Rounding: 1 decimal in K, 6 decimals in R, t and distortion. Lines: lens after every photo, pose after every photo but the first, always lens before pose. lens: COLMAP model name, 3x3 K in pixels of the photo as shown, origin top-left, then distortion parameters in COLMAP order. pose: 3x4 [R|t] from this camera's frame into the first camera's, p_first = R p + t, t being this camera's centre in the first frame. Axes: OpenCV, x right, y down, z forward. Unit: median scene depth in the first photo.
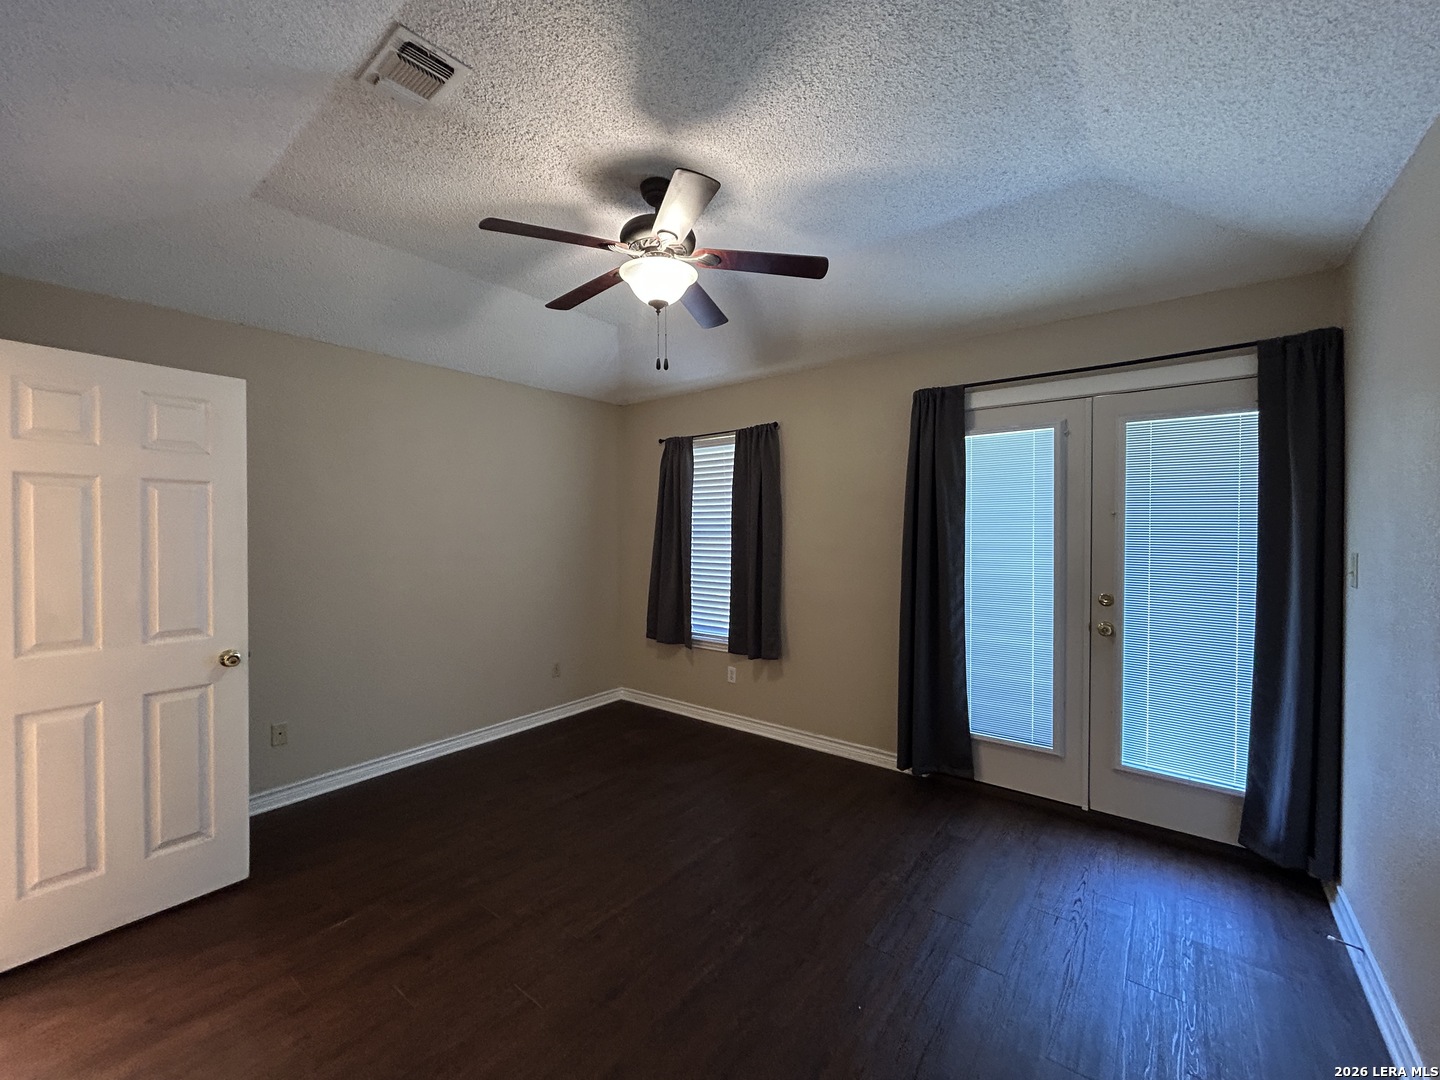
lens RADIAL K [[578.7, 0, 718.7], [0, 578.7, 536.4], [0, 0, 1]] dist [-0.006321, 0.000347]
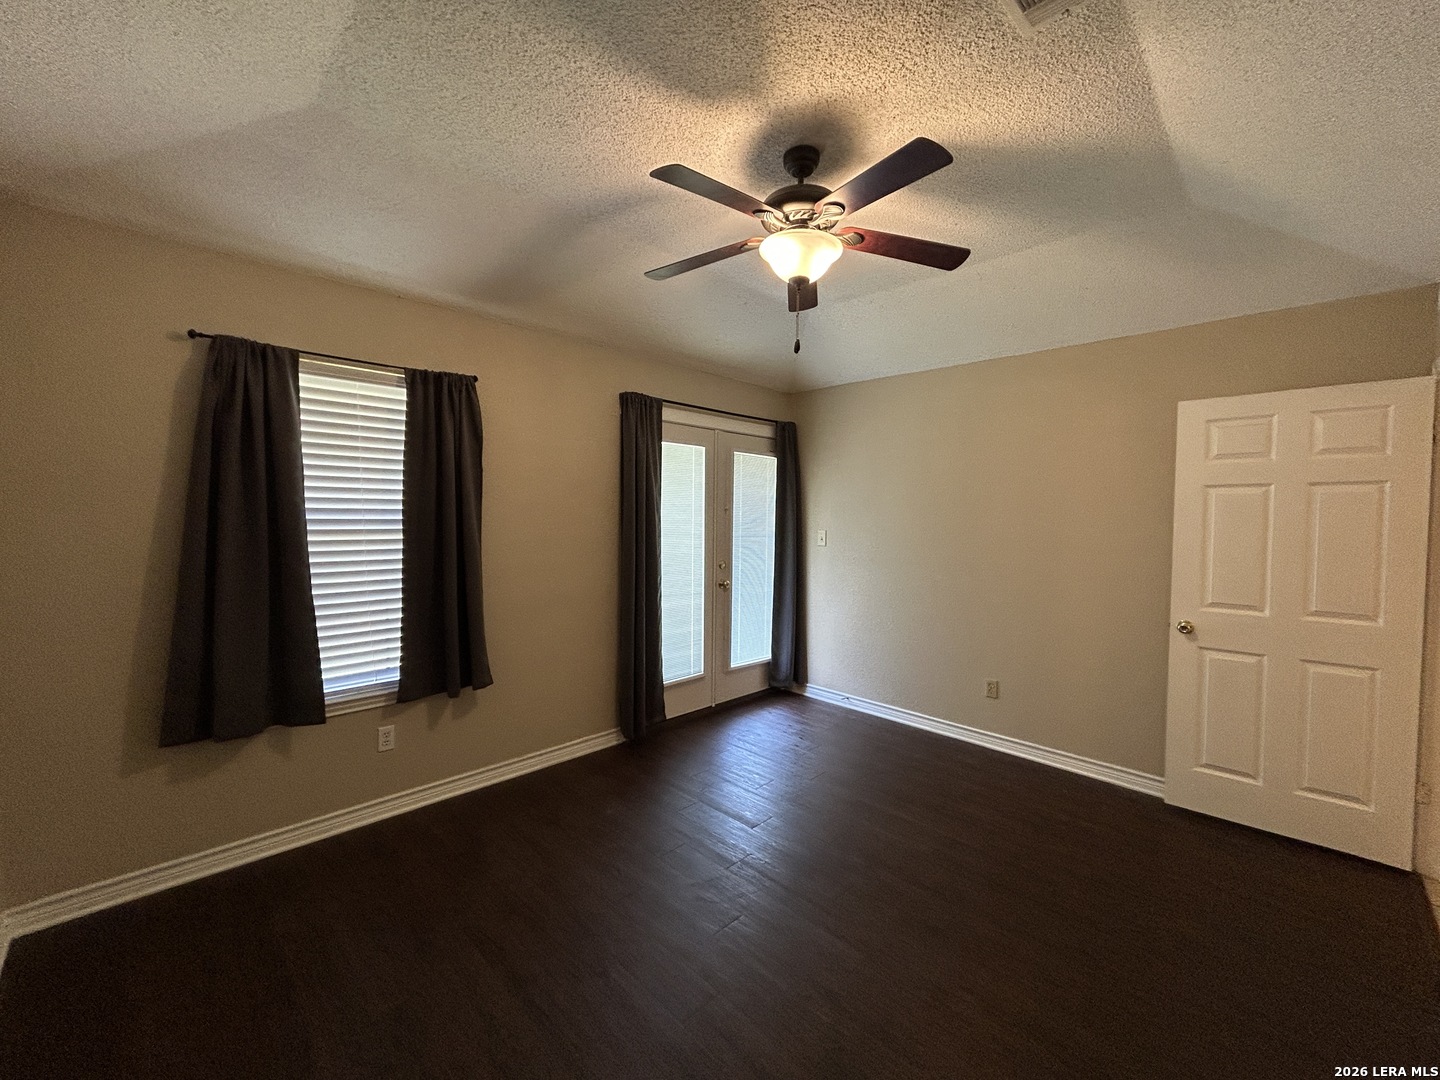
lens RADIAL K [[578.7, 0, 718.7], [0, 578.7, 536.4], [0, 0, 1]] dist [-0.006321, 0.000347]
pose [[0.128562, -0.034168, 0.991113, -0.700163], [0.000521, 0.999408, 0.034386, -0.015659], [-0.991701, -0.003904, 0.128504, 0.663672]]
